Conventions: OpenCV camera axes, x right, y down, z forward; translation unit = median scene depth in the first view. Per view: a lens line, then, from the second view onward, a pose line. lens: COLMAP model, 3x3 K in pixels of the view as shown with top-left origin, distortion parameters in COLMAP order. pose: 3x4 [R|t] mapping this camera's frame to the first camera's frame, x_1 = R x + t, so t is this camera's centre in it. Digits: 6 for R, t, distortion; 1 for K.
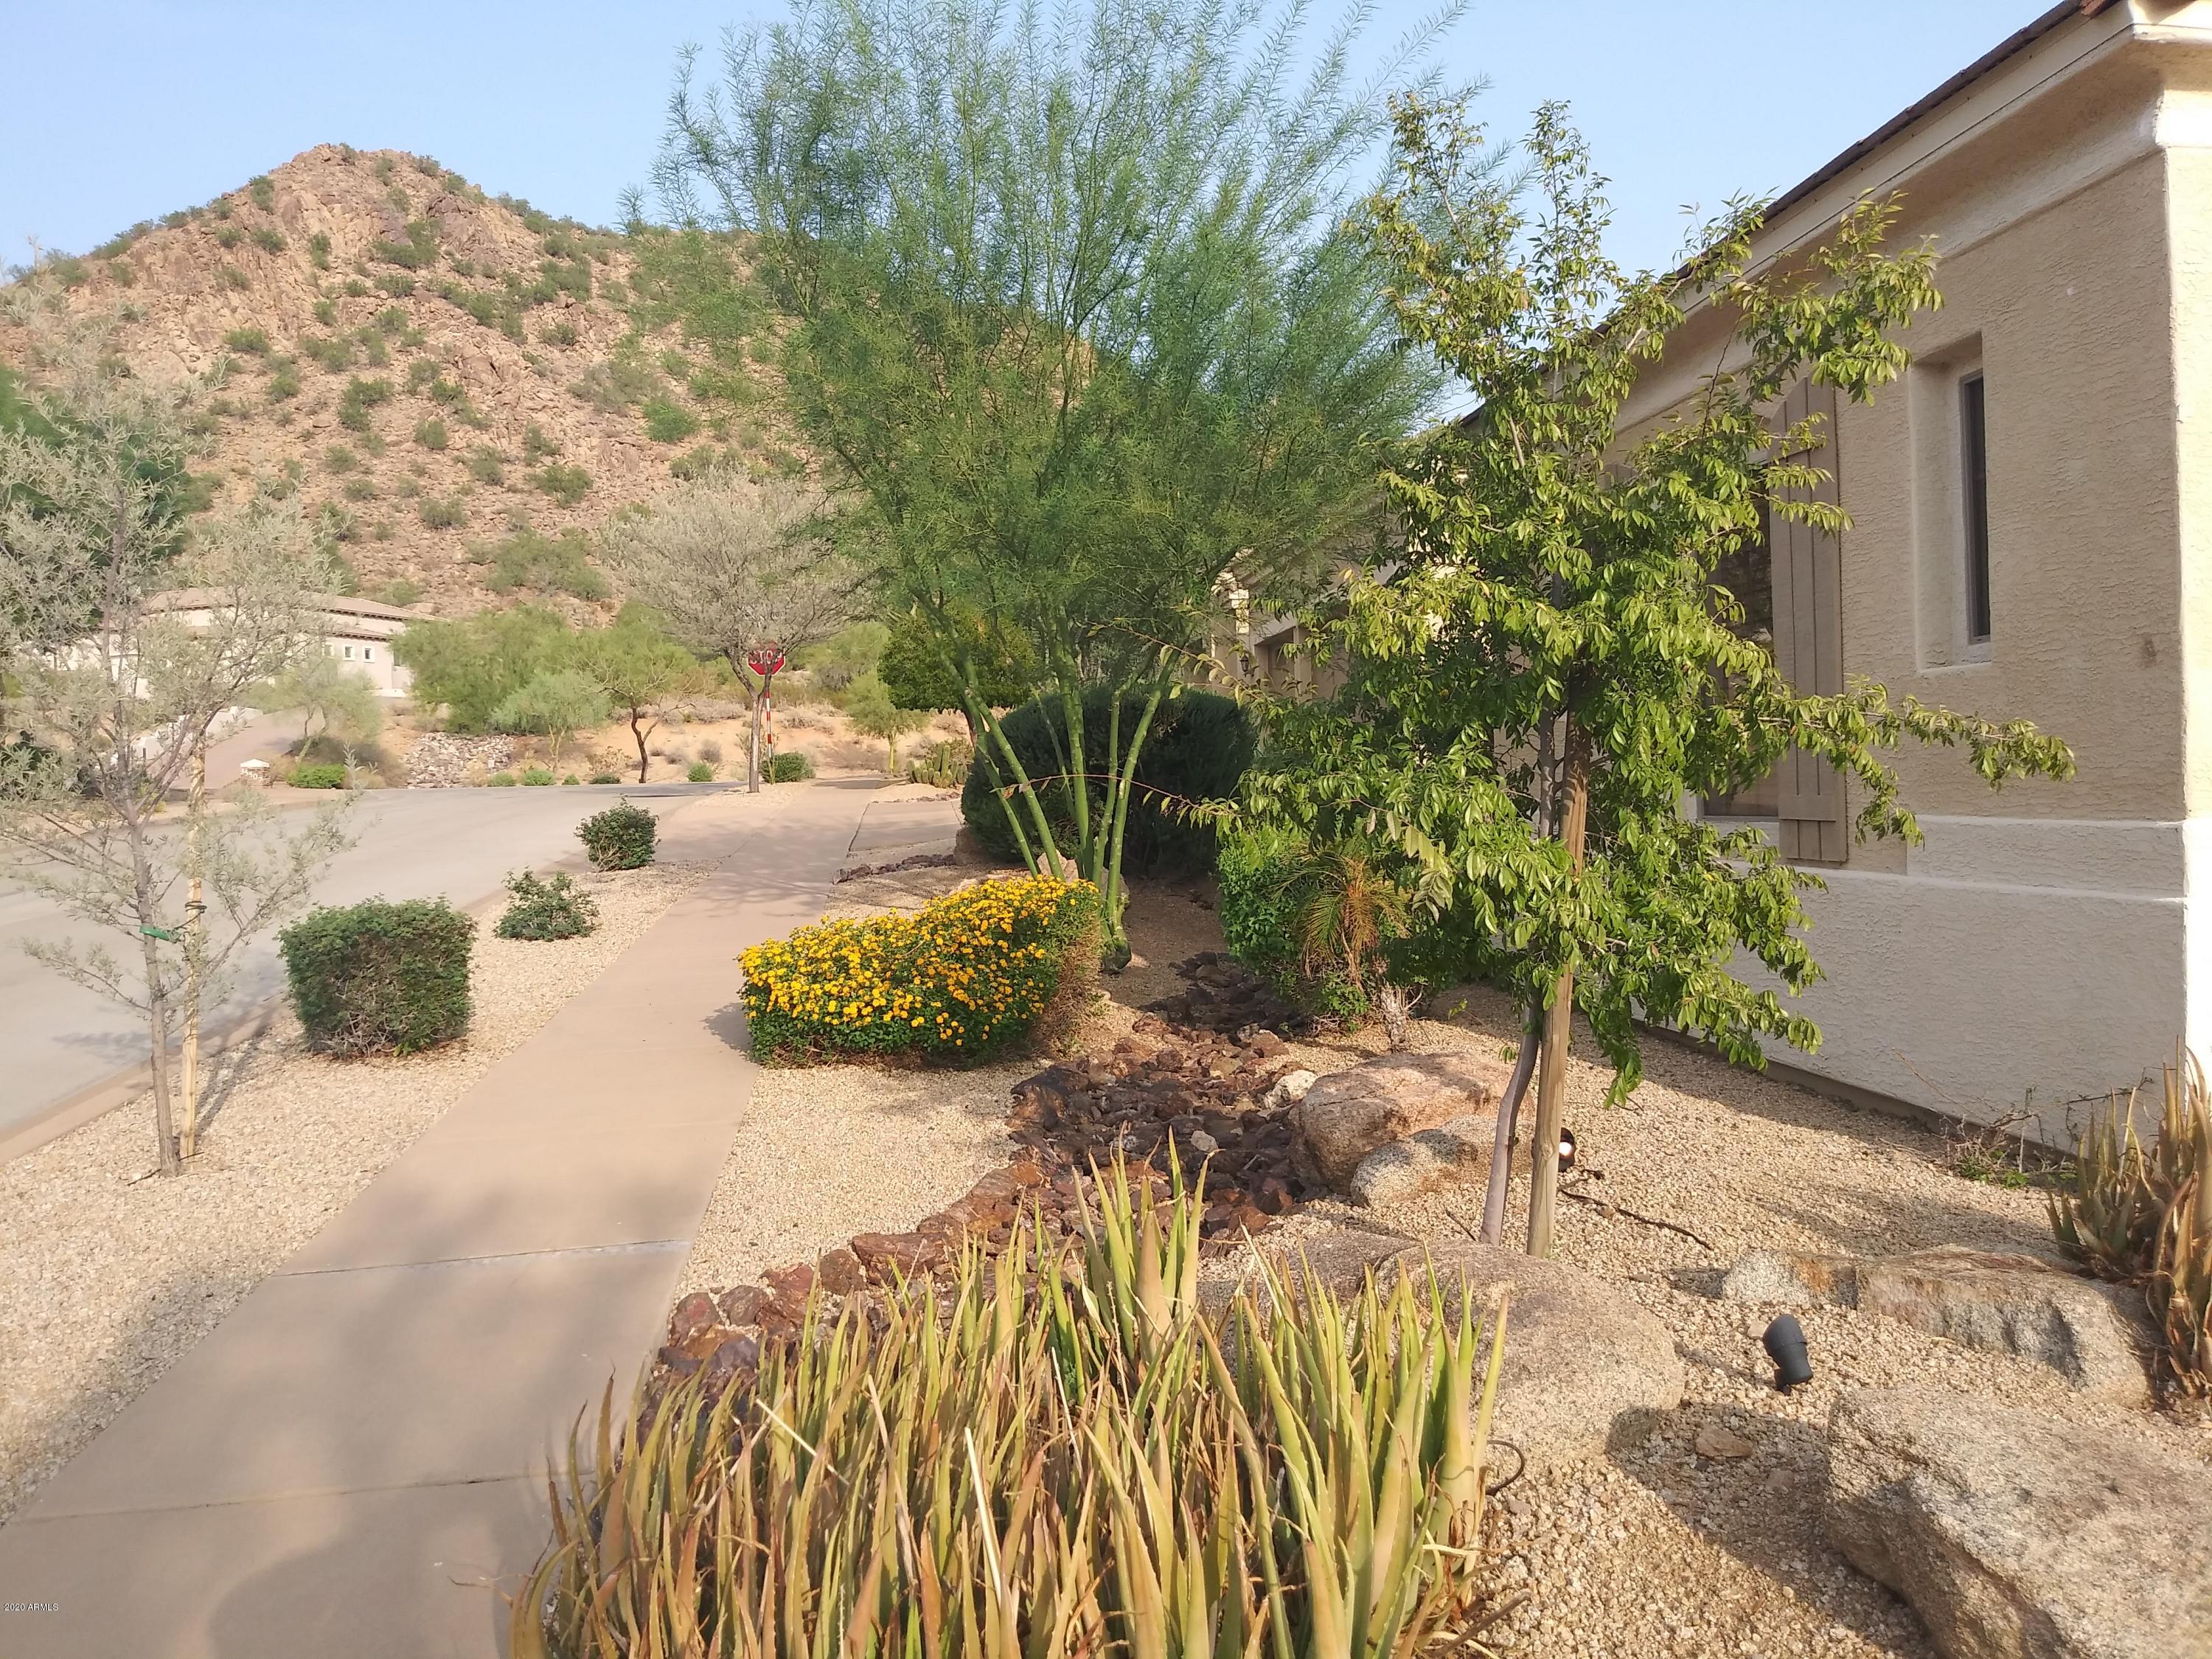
lens RADIAL K [[1827.4, 0, 1096.3], [0, 1827.4, 812.9], [0, 0, 1]] dist [0.019606, -0.063637]
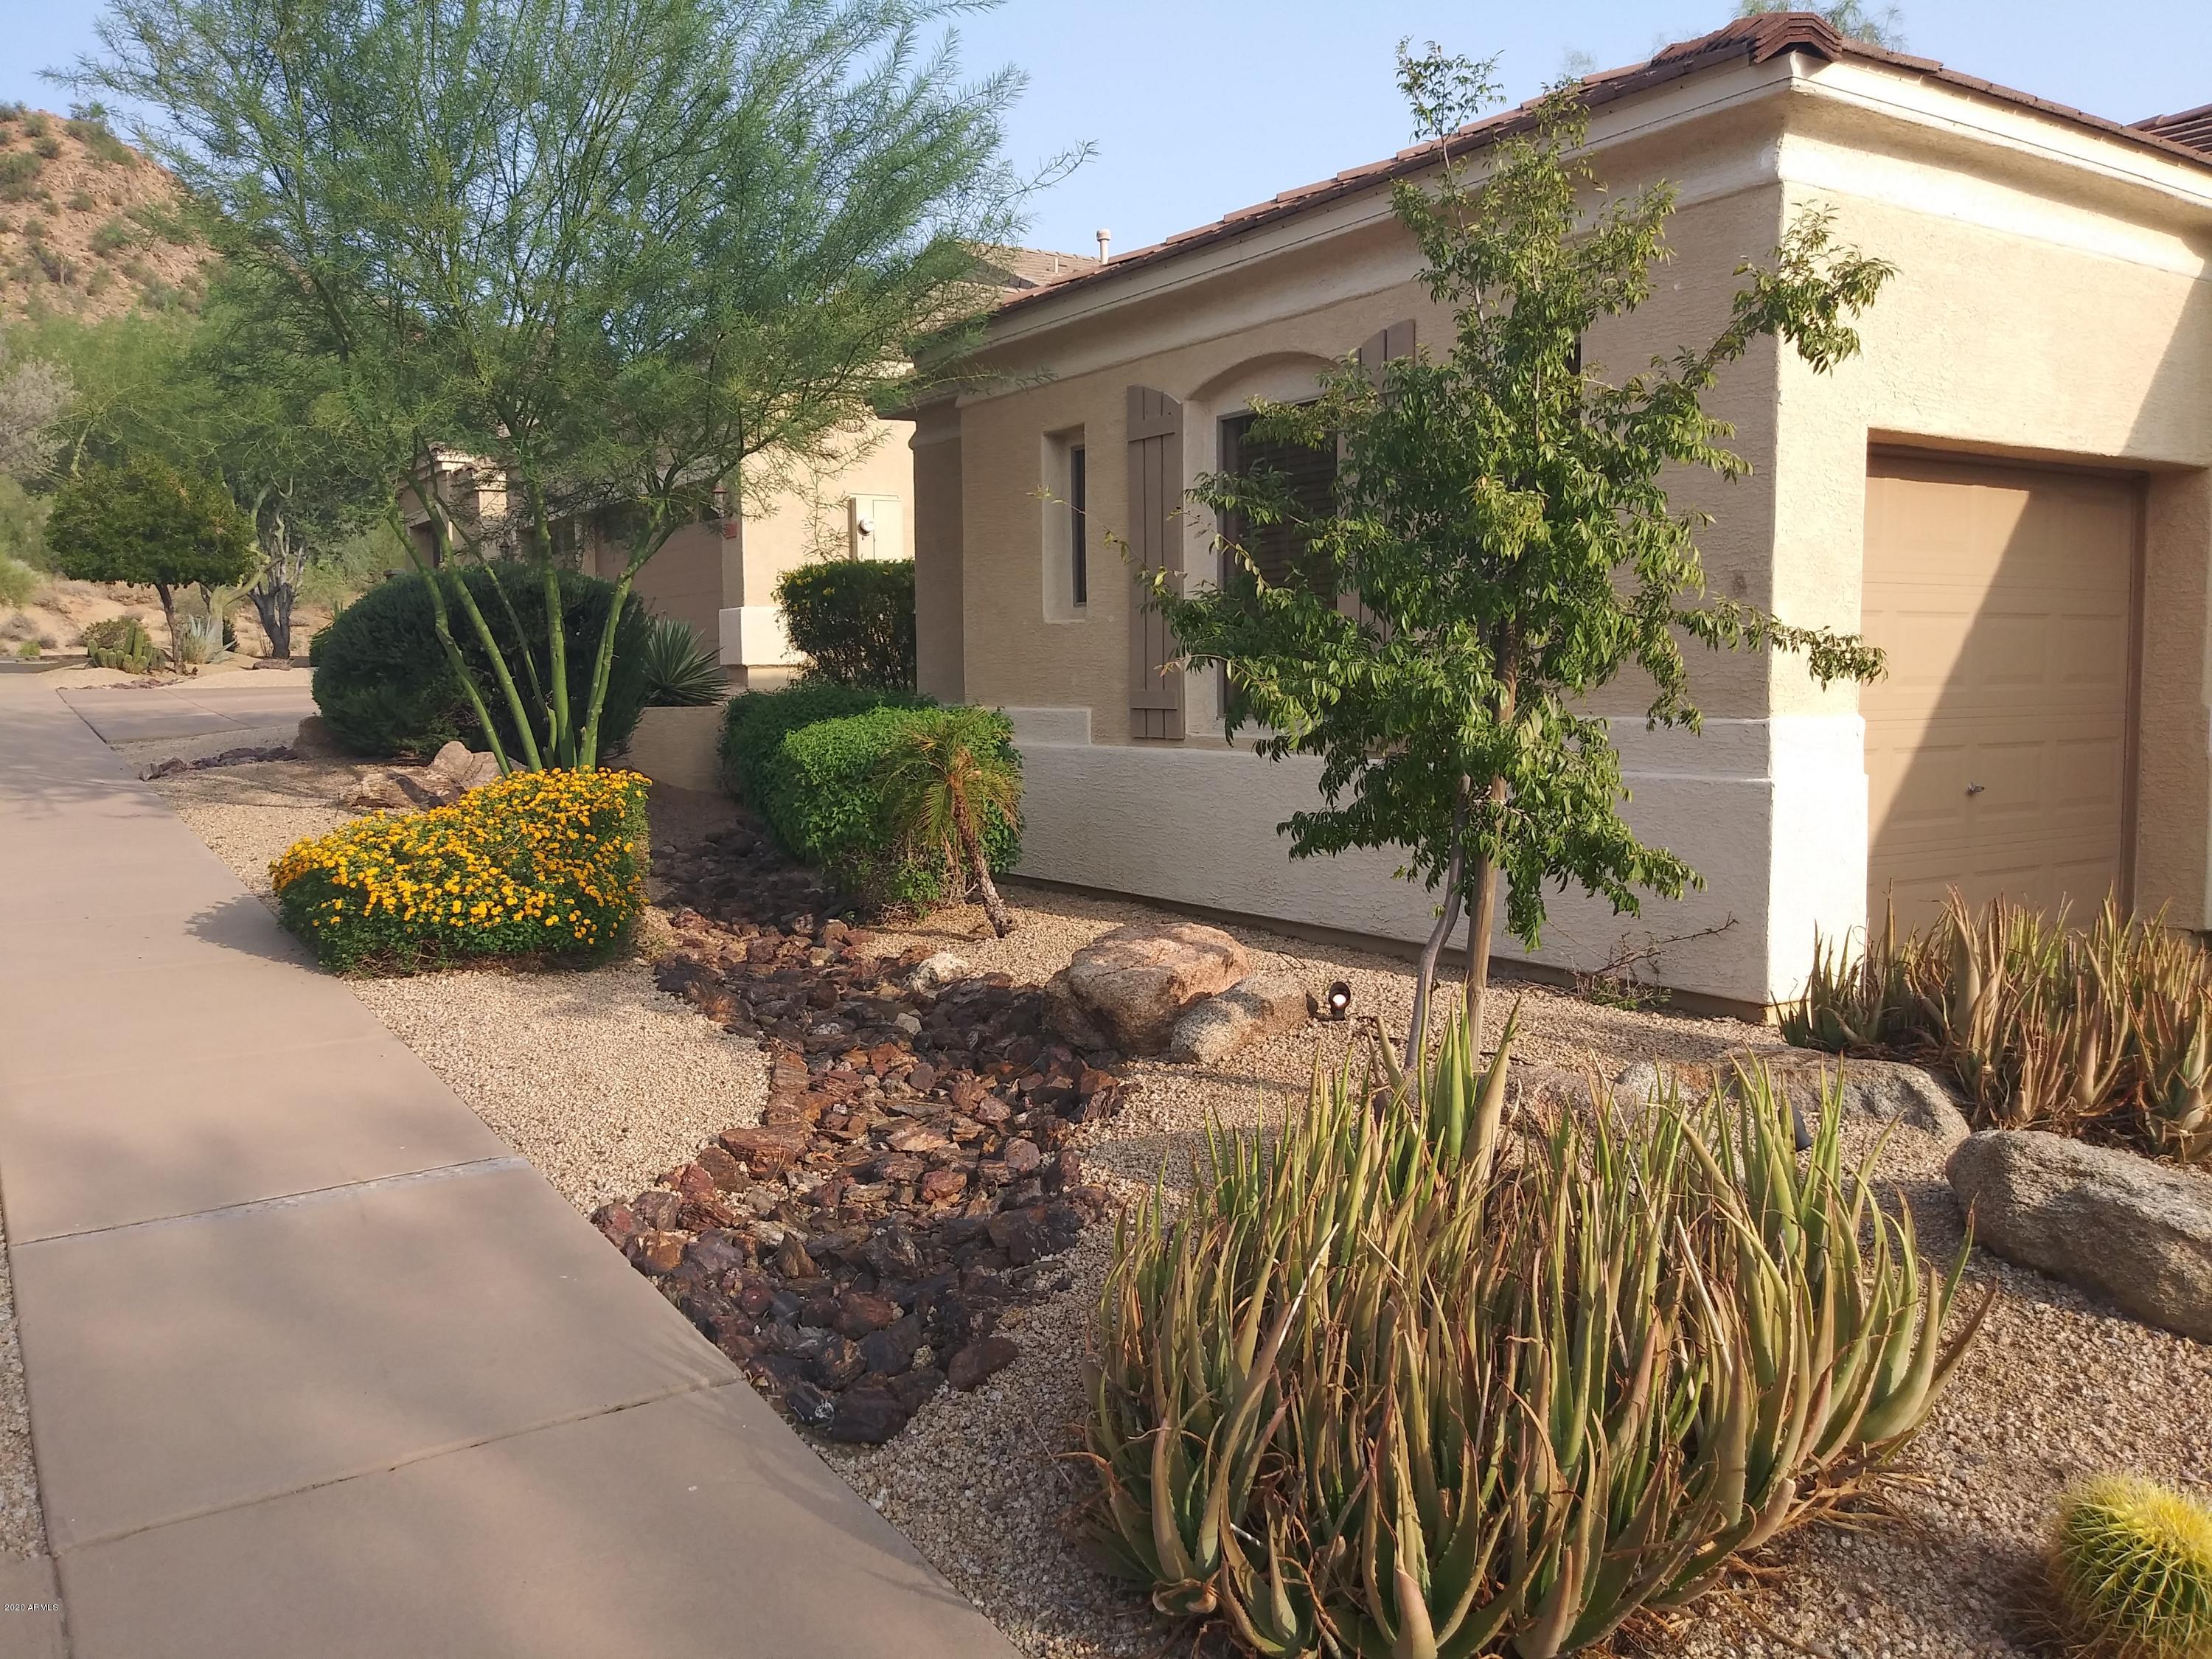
lens RADIAL K [[1827.4, 0, 1098.9], [0, 1827.4, 835.2], [0, 0, 1]] dist [0.019606, -0.063637]
pose [[0.887596, -0.015134, 0.460373, -0.280123], [-0.014875, 0.997997, 0.061486, 0.009532], [-0.460382, -0.061423, 0.885594, 0.048664]]
